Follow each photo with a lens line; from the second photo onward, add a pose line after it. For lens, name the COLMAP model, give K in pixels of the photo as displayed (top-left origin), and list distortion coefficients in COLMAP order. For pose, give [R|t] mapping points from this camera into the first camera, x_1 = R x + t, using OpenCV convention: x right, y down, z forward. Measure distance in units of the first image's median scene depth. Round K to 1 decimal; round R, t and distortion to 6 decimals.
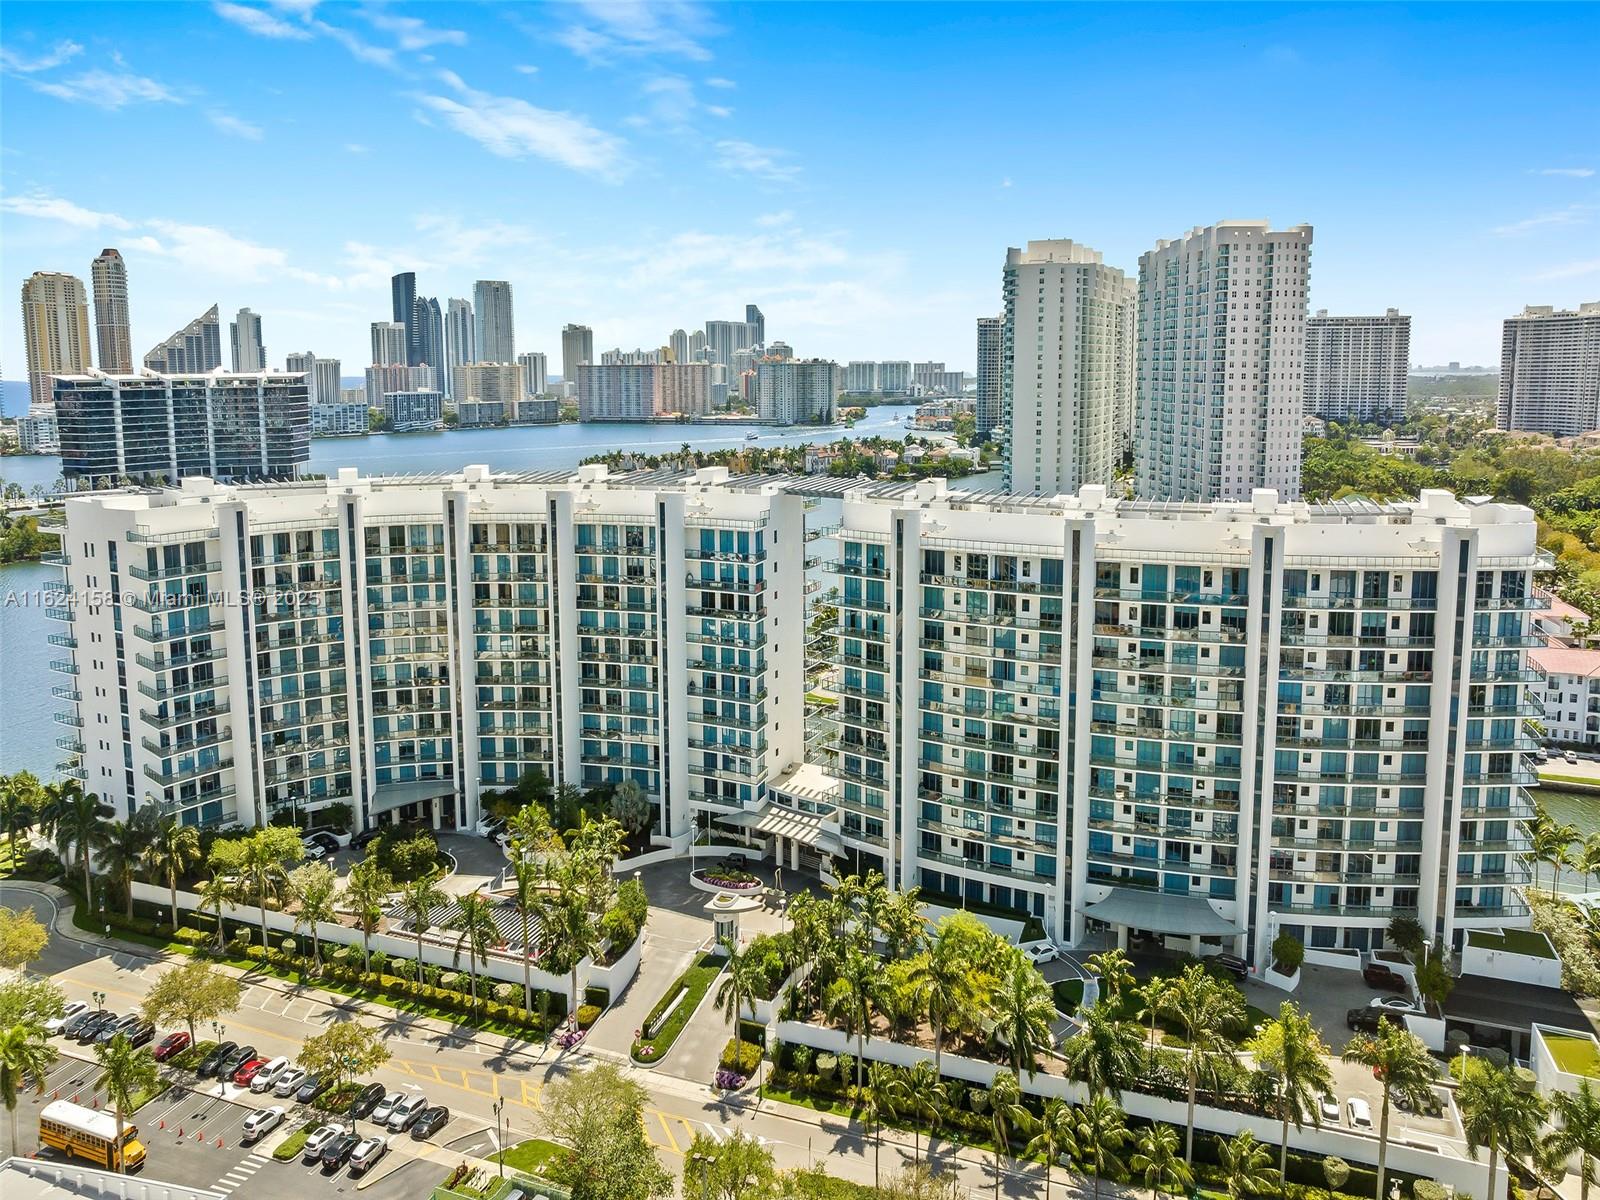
lens RADIAL K [[1124.0, 0, 777.9], [0, 1124.0, 490.1], [0, 0, 1]] dist [-0.018066, 0.000288]
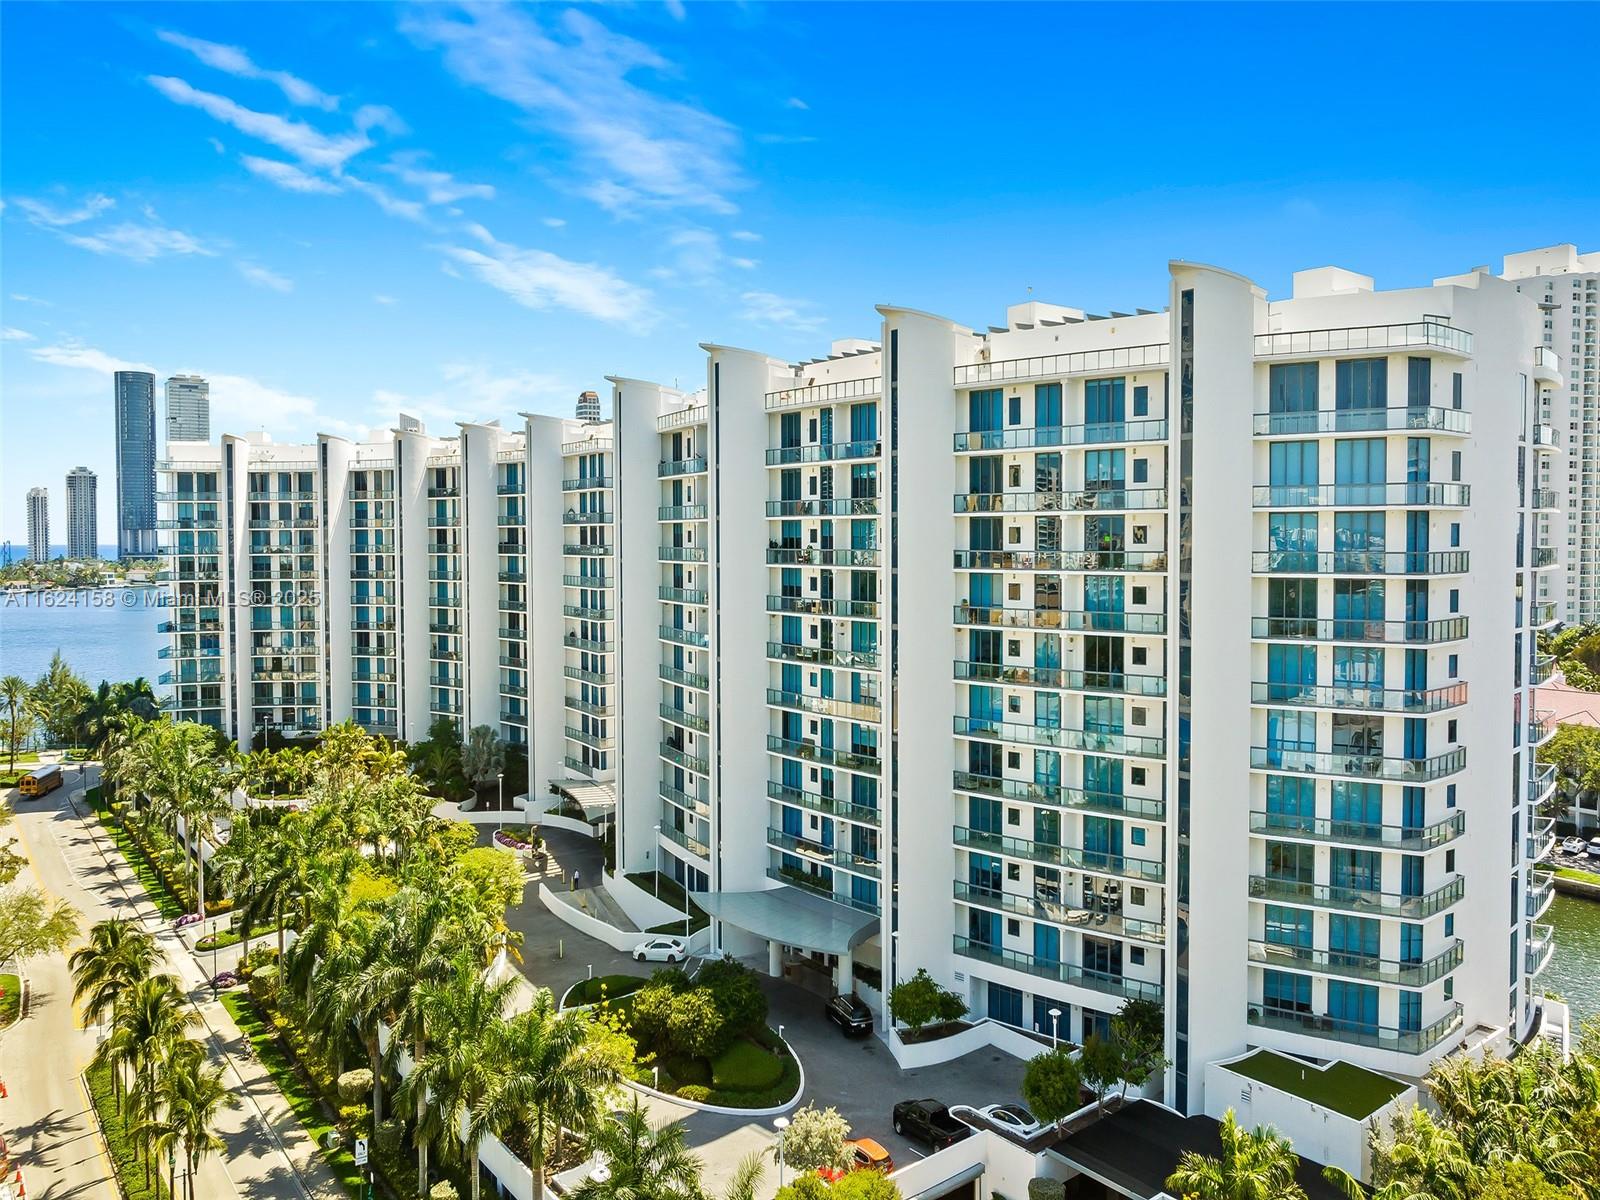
lens RADIAL K [[1149.5, 0, 803.8], [0, 1149.5, 563.3], [0, 0, 1]] dist [-0.024001, -0.001384]
pose [[0.860734, 0.018530, -0.508717, 0.156538], [-0.059850, 0.996090, -0.064982, 0.047634], [0.505524, 0.086379, 0.858478, 0.089524]]
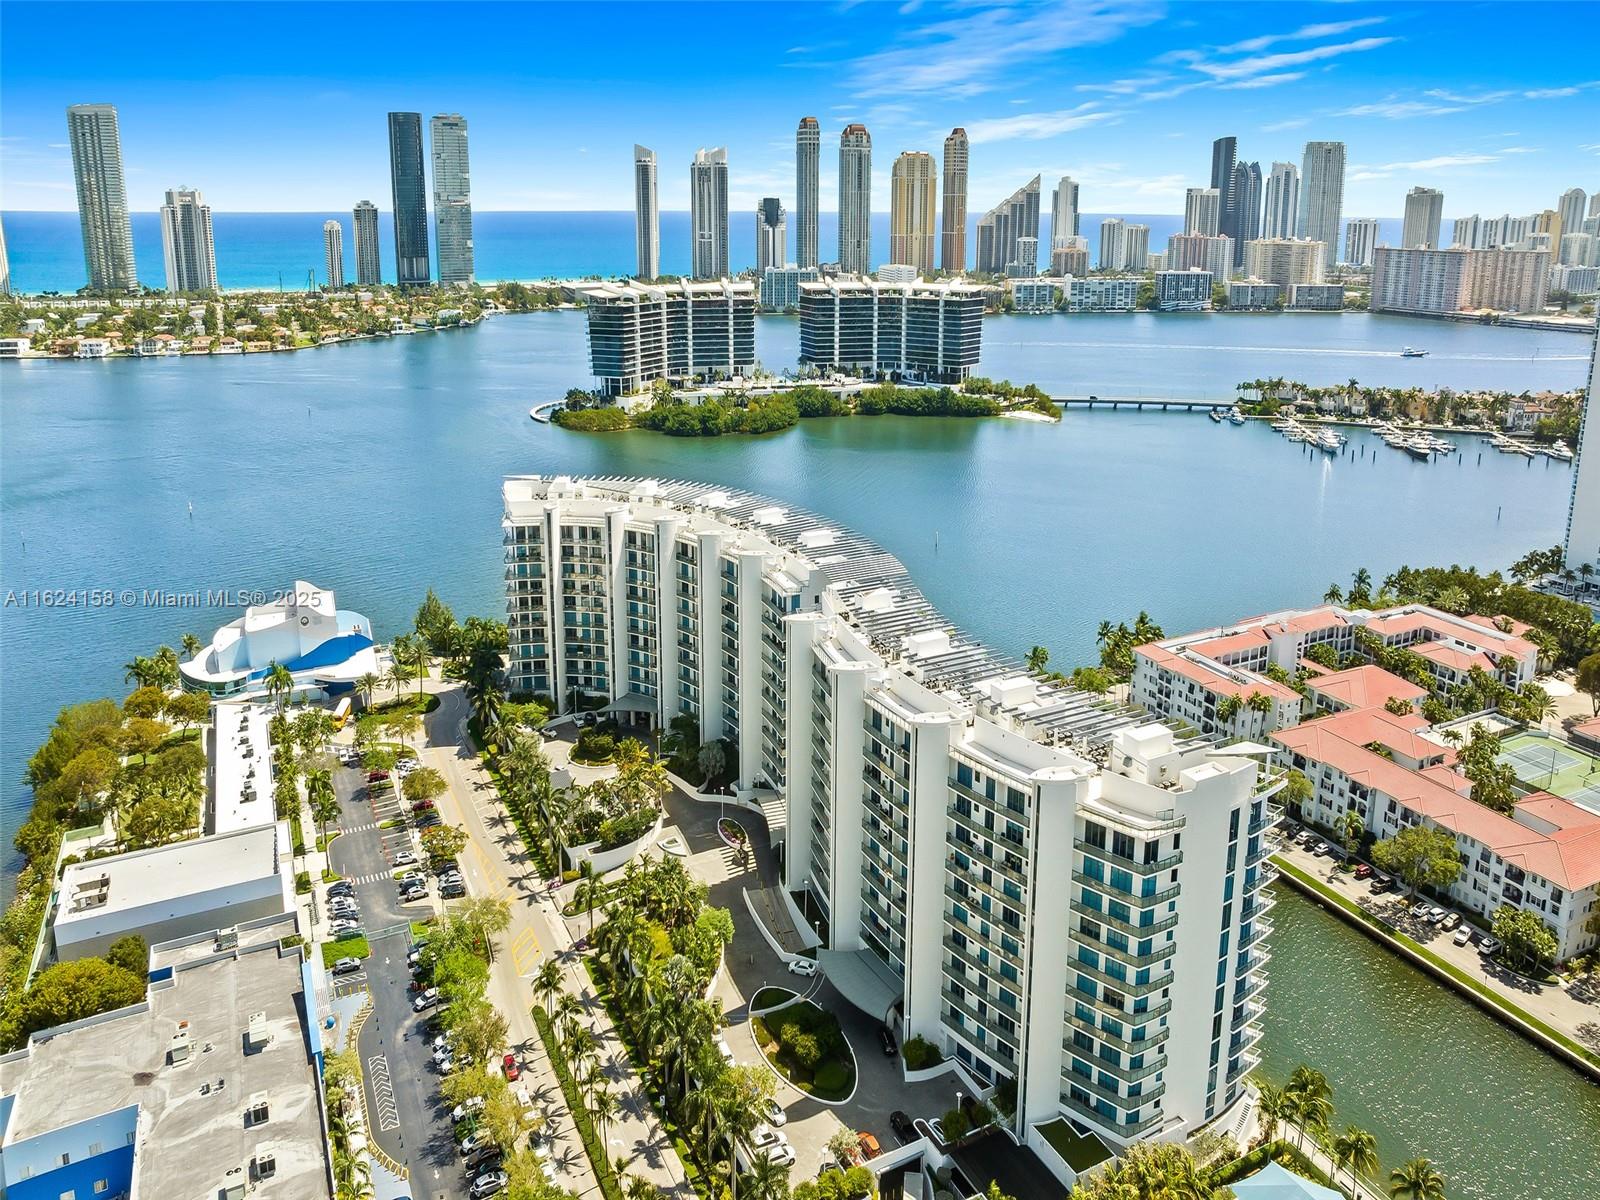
lens RADIAL K [[1145.3, 0, 800.6], [0, 1145.3, 414.3], [0, 0, 1]] dist [-0.012801, 0.001951]
pose [[0.746203, 0.134076, -0.652077, 0.240518], [-0.085154, 0.990686, 0.106252, -0.092008], [0.660250, -0.023759, 0.750670, -0.007689]]
